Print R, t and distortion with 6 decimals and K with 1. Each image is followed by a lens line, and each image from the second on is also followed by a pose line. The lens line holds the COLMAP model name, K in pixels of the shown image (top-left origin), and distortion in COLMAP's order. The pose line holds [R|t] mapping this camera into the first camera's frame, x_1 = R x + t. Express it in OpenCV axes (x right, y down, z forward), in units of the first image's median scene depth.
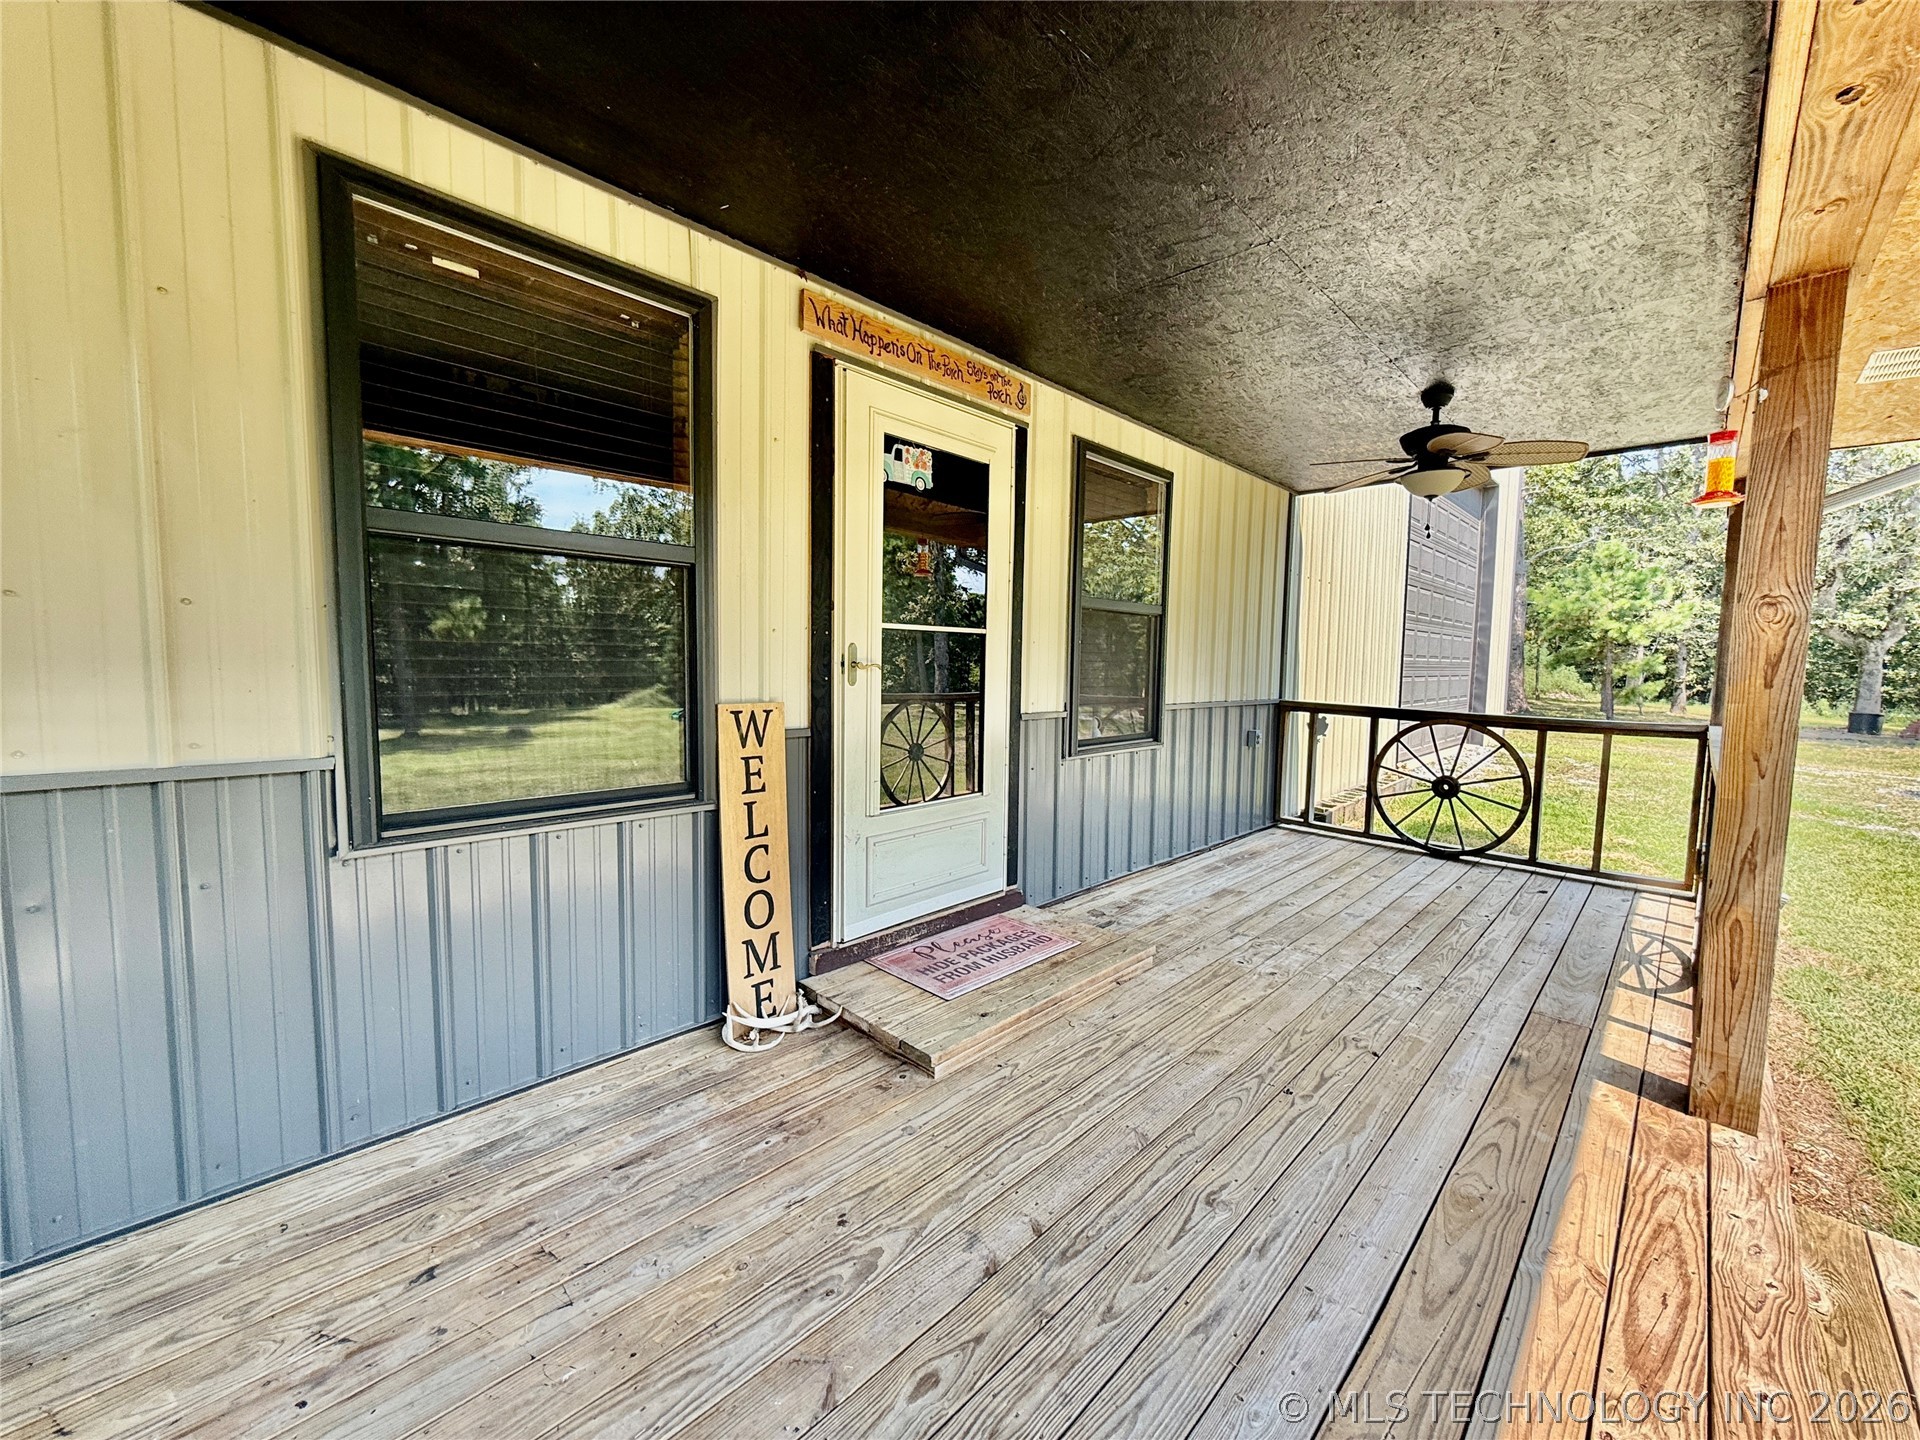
lens RADIAL K [[767.1, 0, 964.9], [0, 767.1, 719.2], [0, 0, 1]] dist [-0.000308, -0.000115]
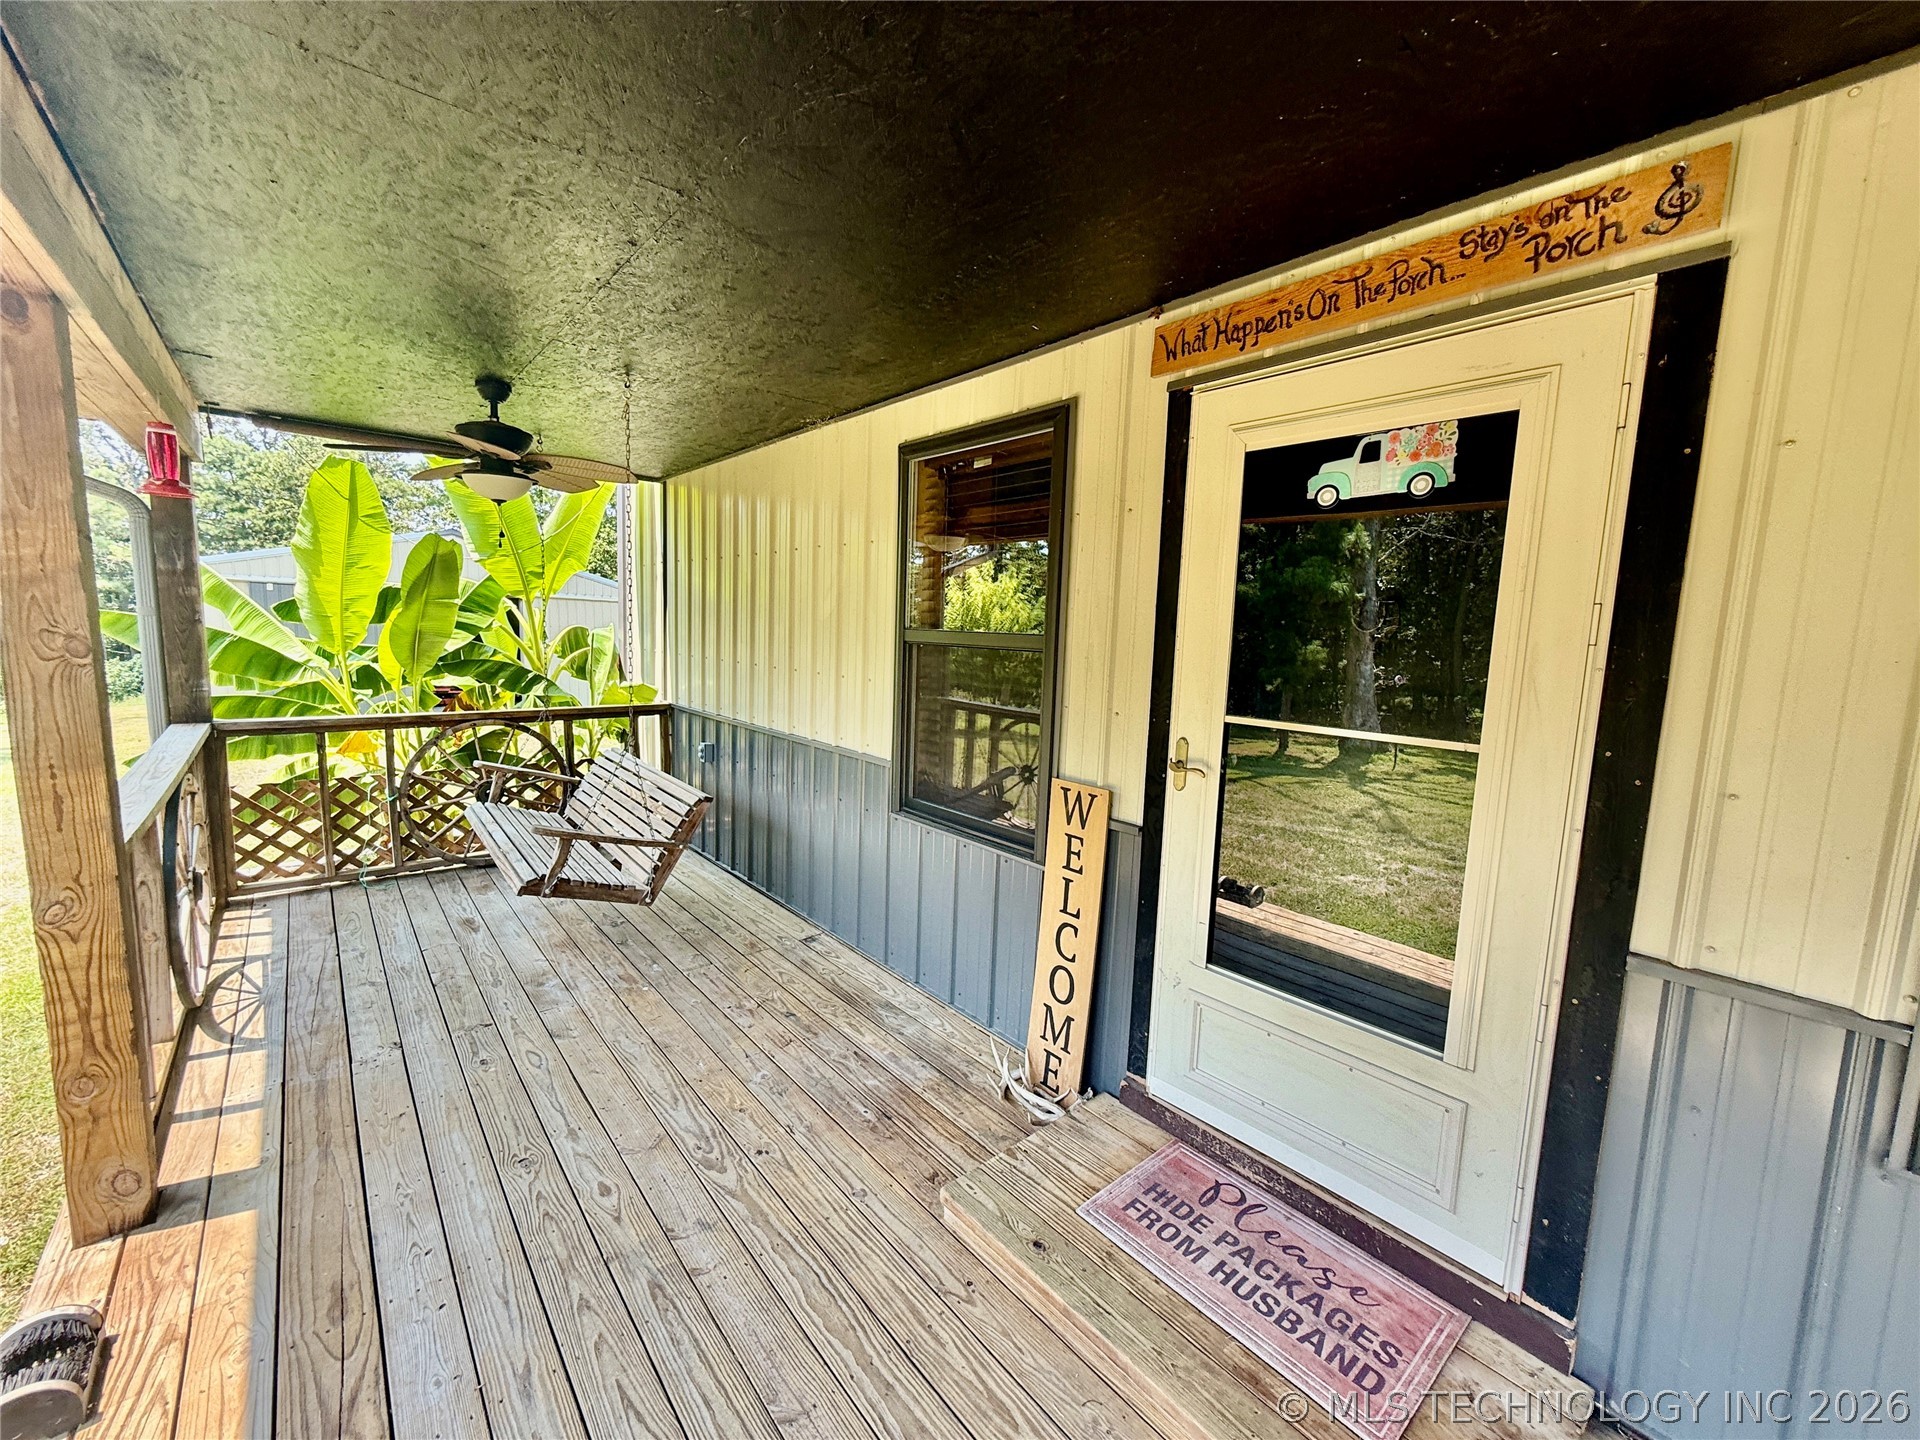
lens RADIAL K [[767.1, 0, 958.1], [0, 767.1, 717.1], [0, 0, 1]] dist [-0.000308, -0.000115]
pose [[-0.098755, 0.094518, -0.990613, 0.709787], [-0.113418, 0.987923, 0.105568, -0.191013], [0.988627, 0.122779, -0.086842, 0.900940]]
